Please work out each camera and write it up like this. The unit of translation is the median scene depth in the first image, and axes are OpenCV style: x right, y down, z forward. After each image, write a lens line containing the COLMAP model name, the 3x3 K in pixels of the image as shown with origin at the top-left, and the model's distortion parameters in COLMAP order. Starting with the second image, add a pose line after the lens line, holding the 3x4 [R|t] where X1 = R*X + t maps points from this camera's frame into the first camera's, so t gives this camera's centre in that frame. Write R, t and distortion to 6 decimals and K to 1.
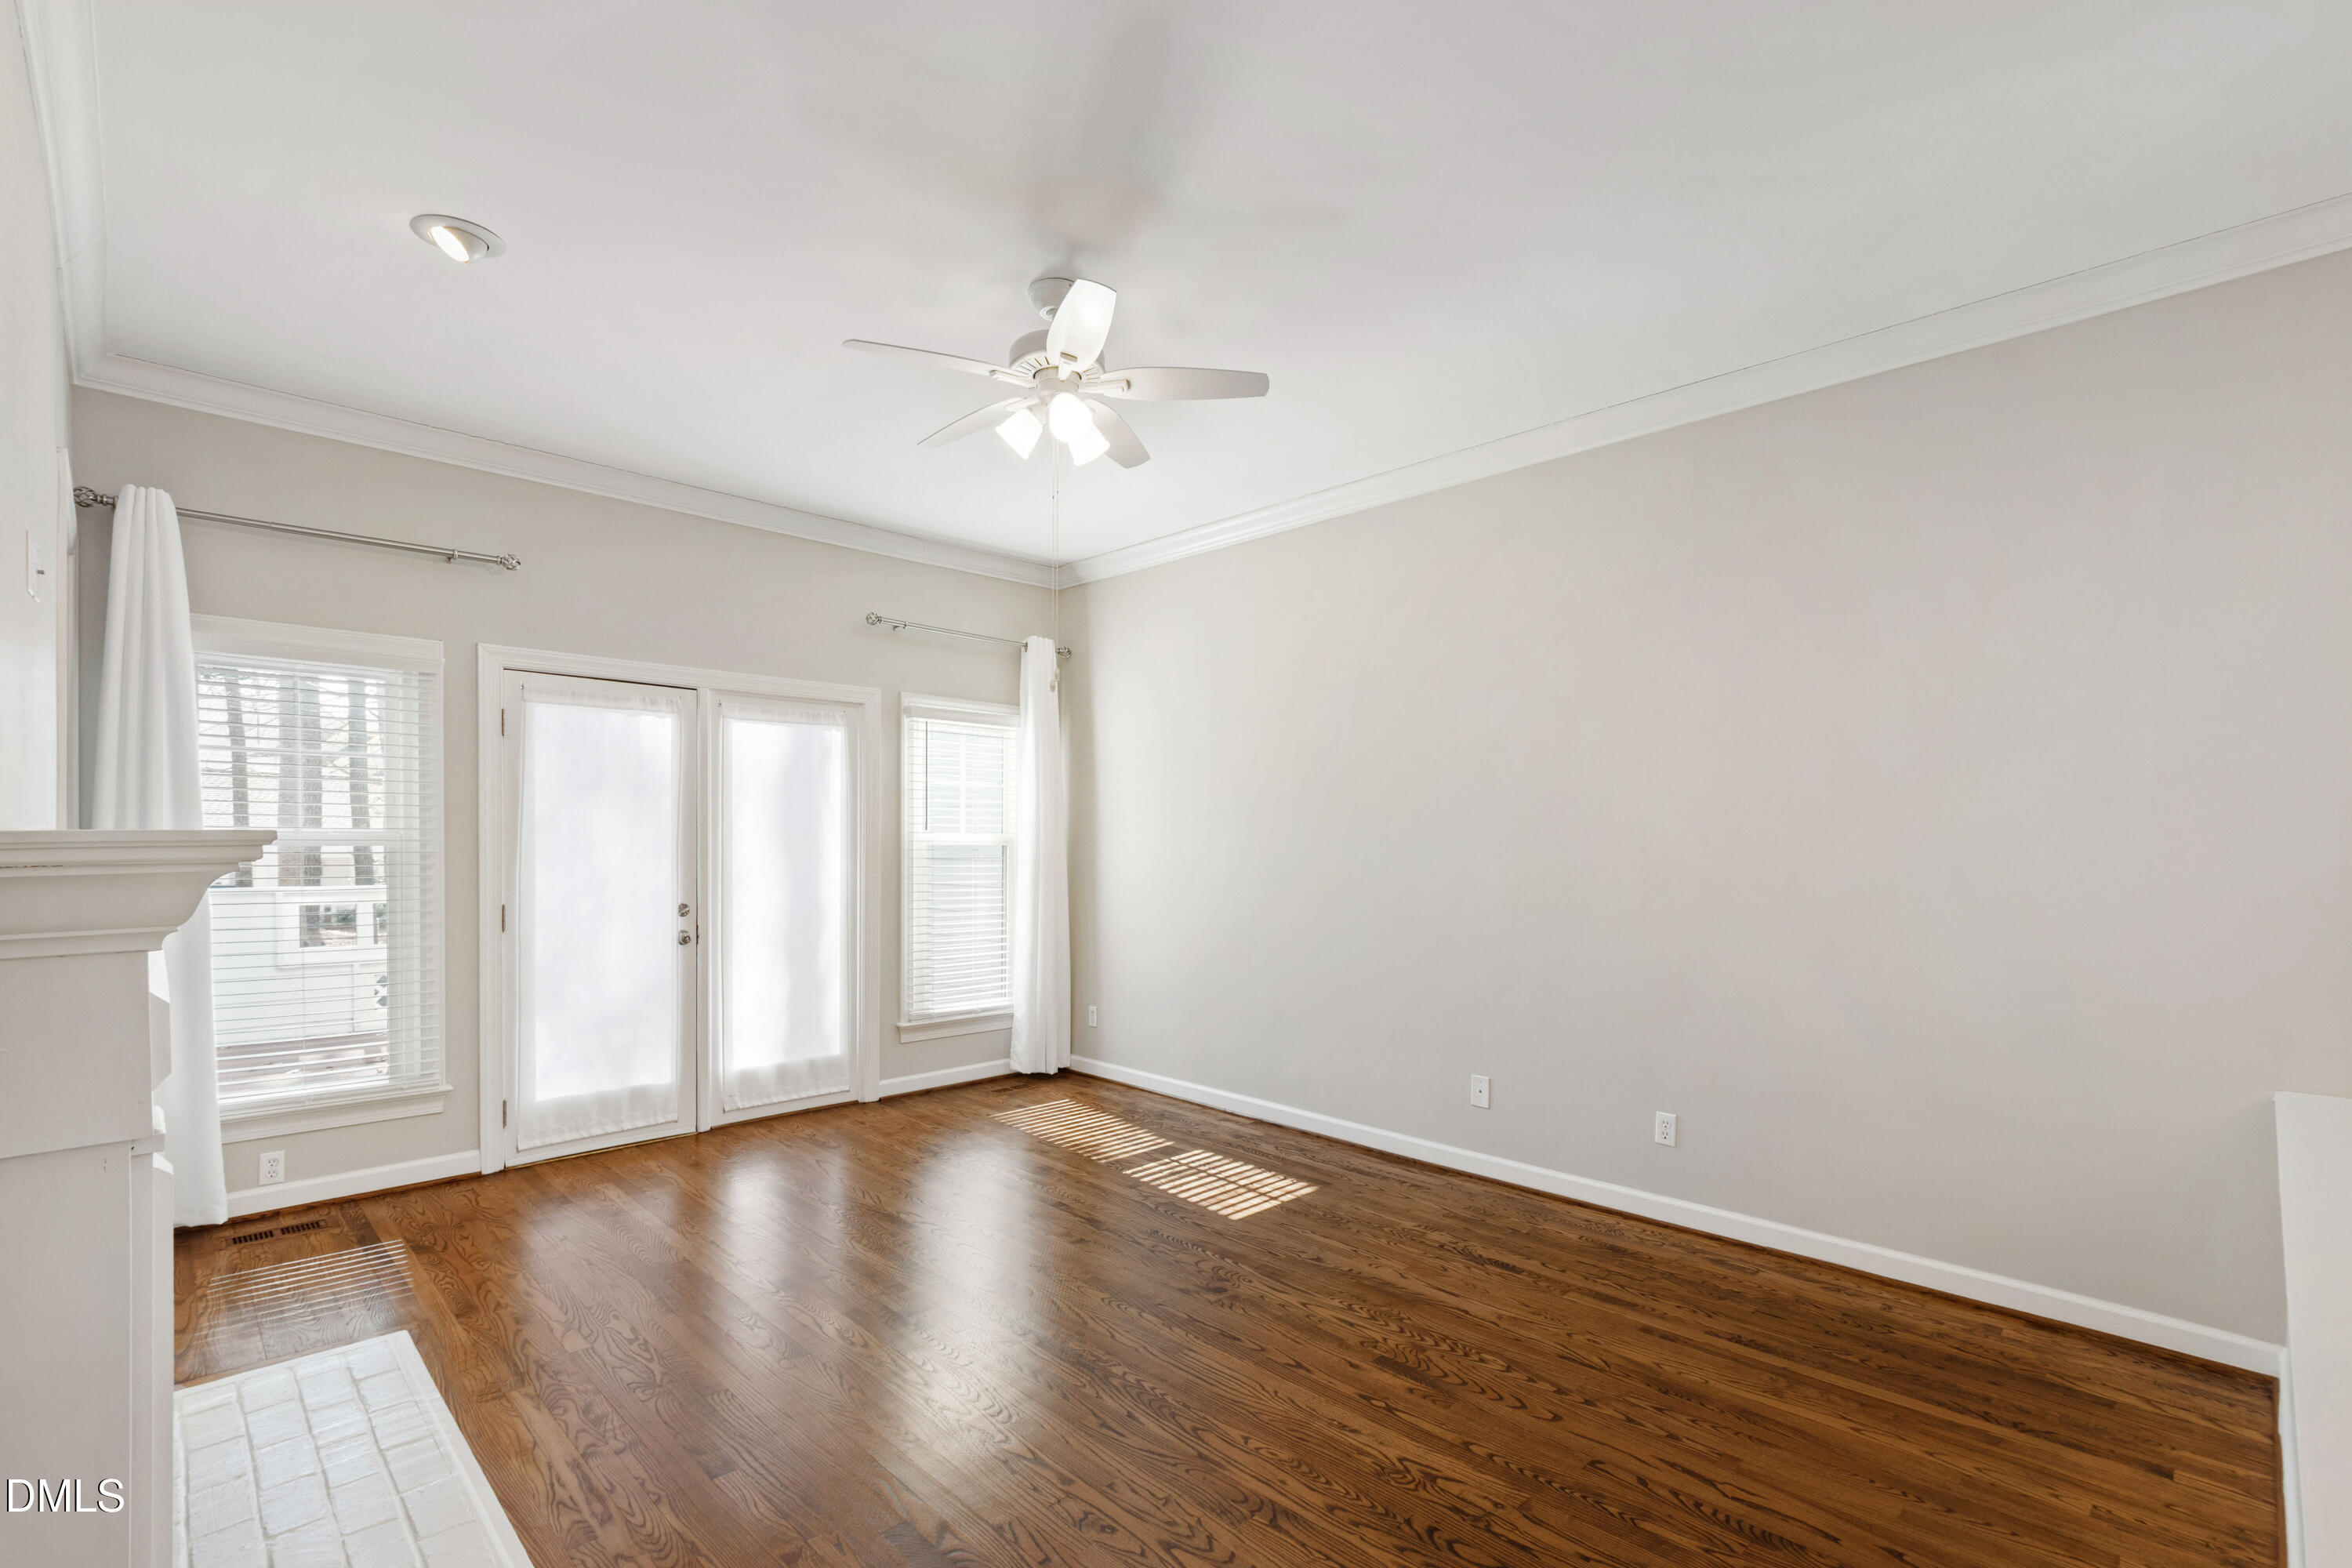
lens RADIAL K [[1055.5, 0, 1185.3], [0, 1055.5, 851.5], [0, 0, 1]] dist [-0.003512, -0.000368]
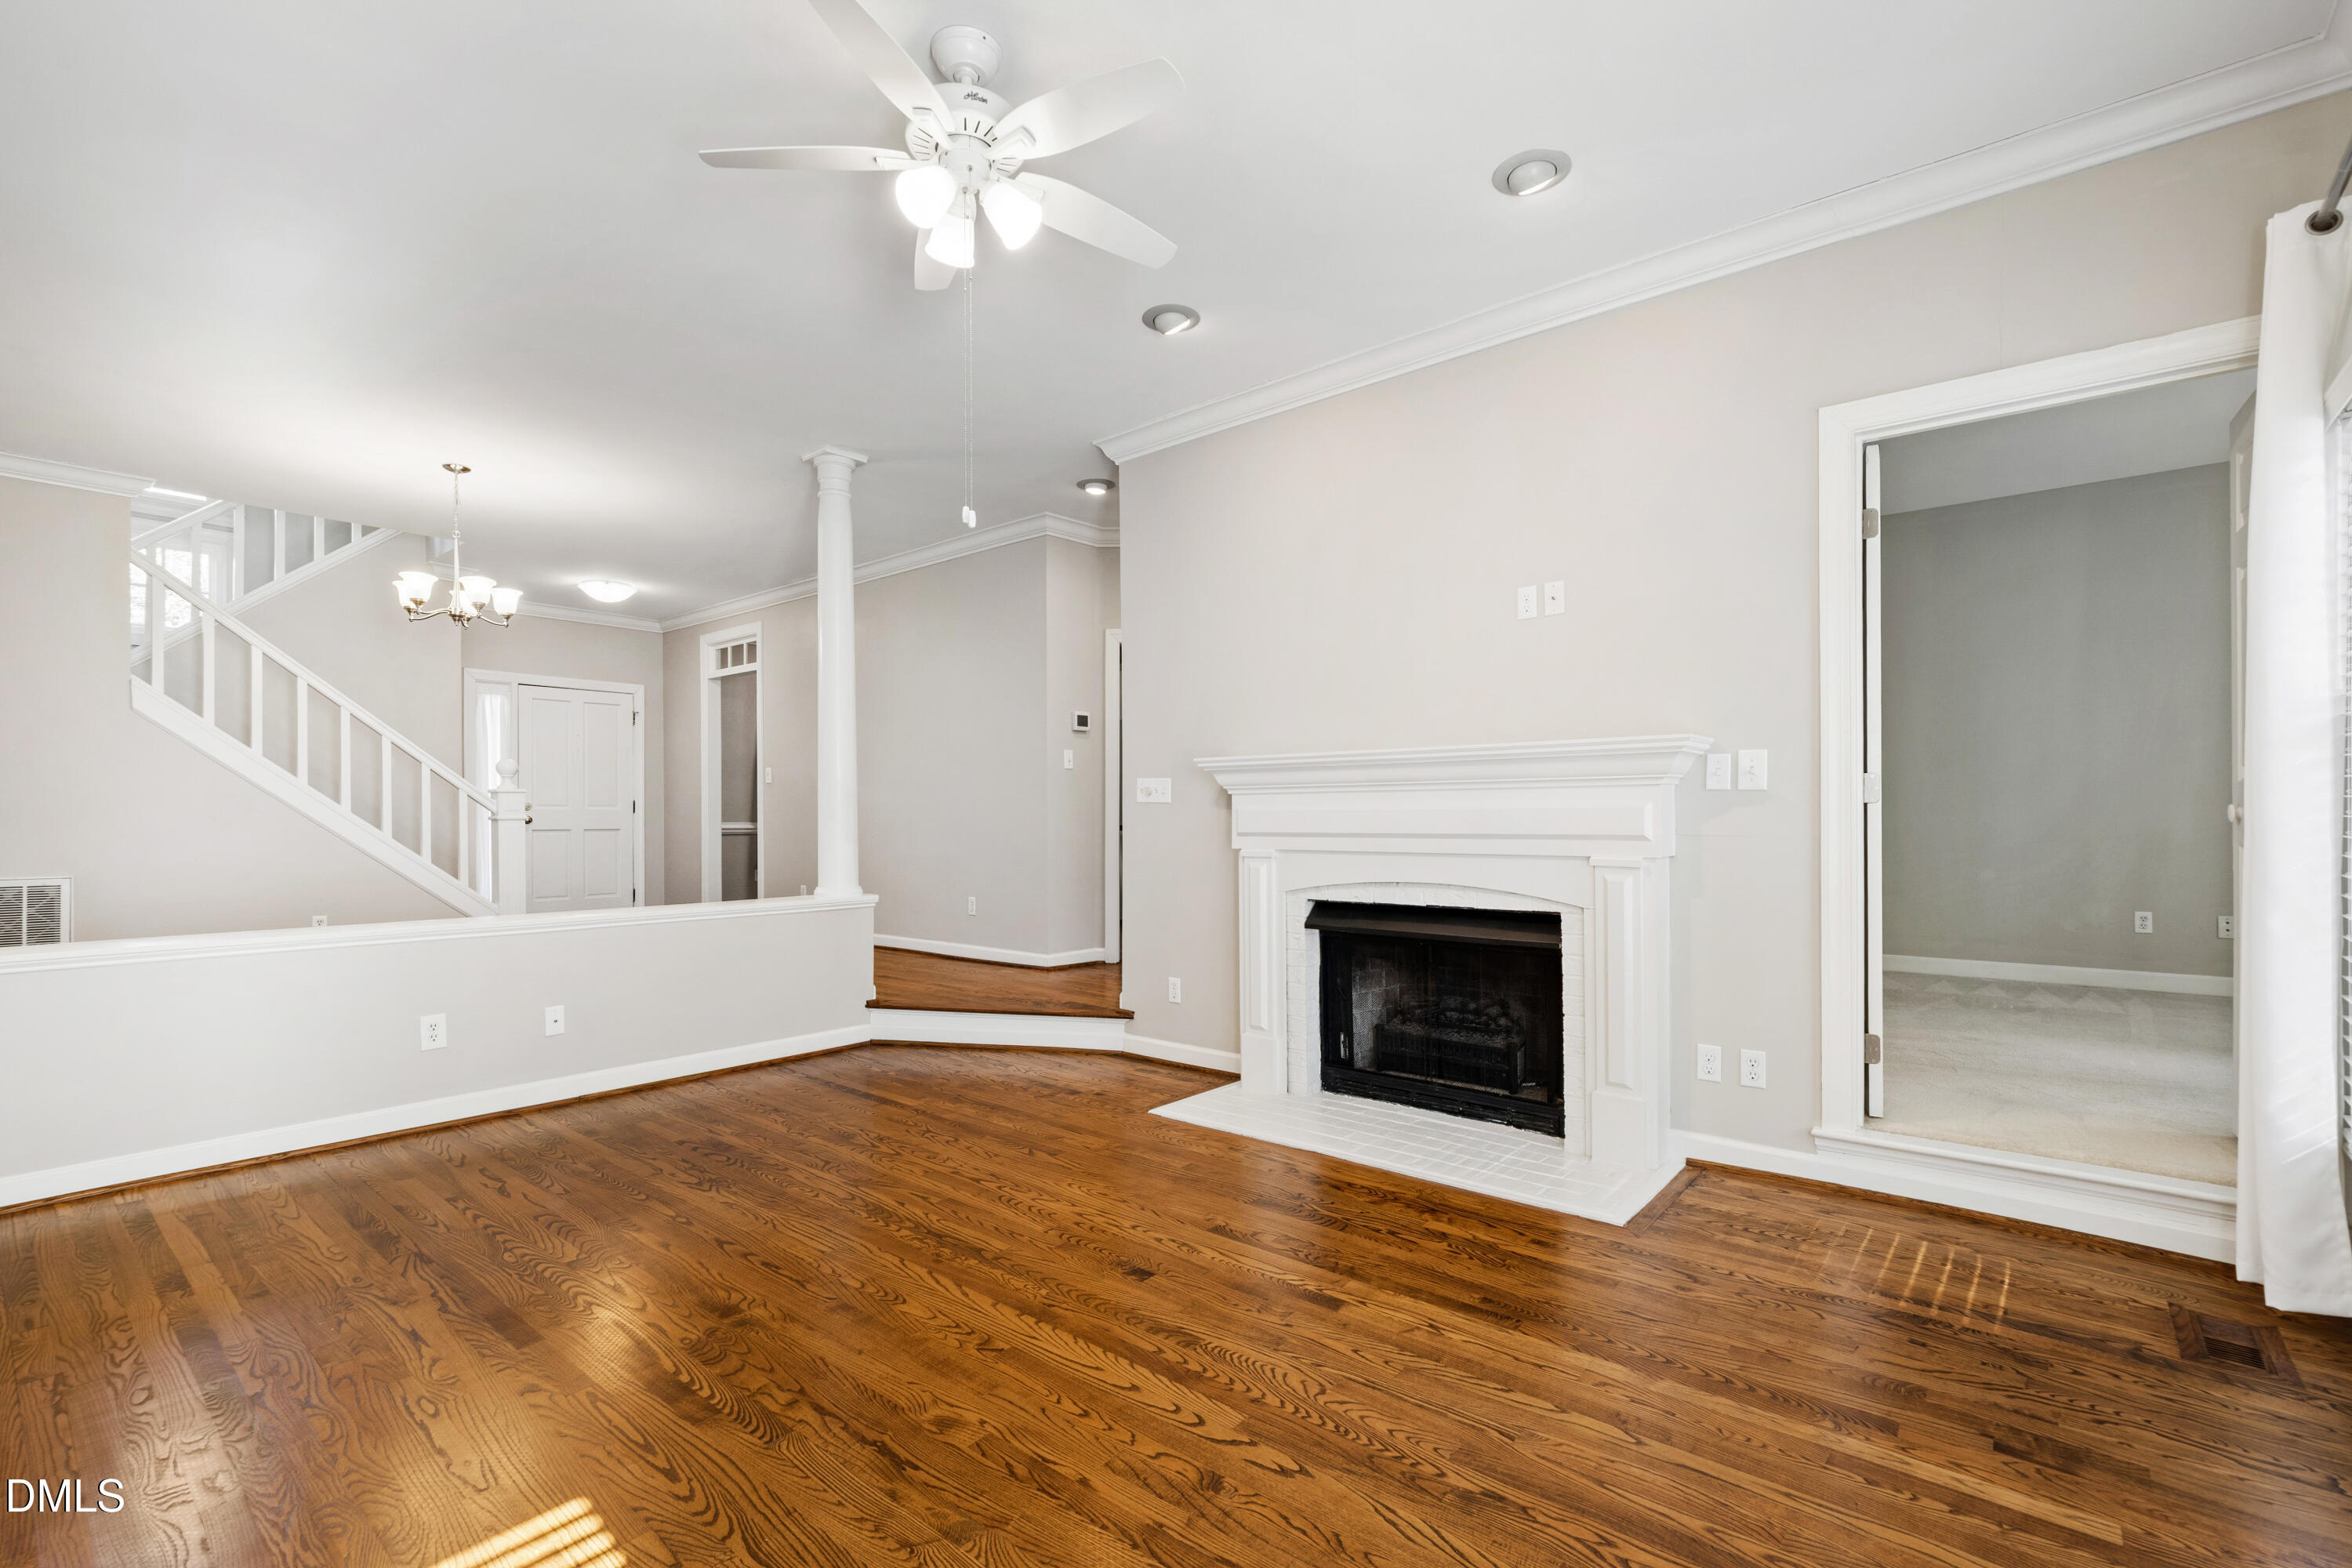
lens RADIAL K [[1055.5, 0, 1185.3], [0, 1055.5, 851.5], [0, 0, 1]] dist [-0.003512, -0.000368]
pose [[-0.996119, -0.002168, -0.087989, -0.141449], [-0.006288, 0.998895, 0.046574, 0.032252], [0.087791, 0.046946, -0.995032, 1.160505]]
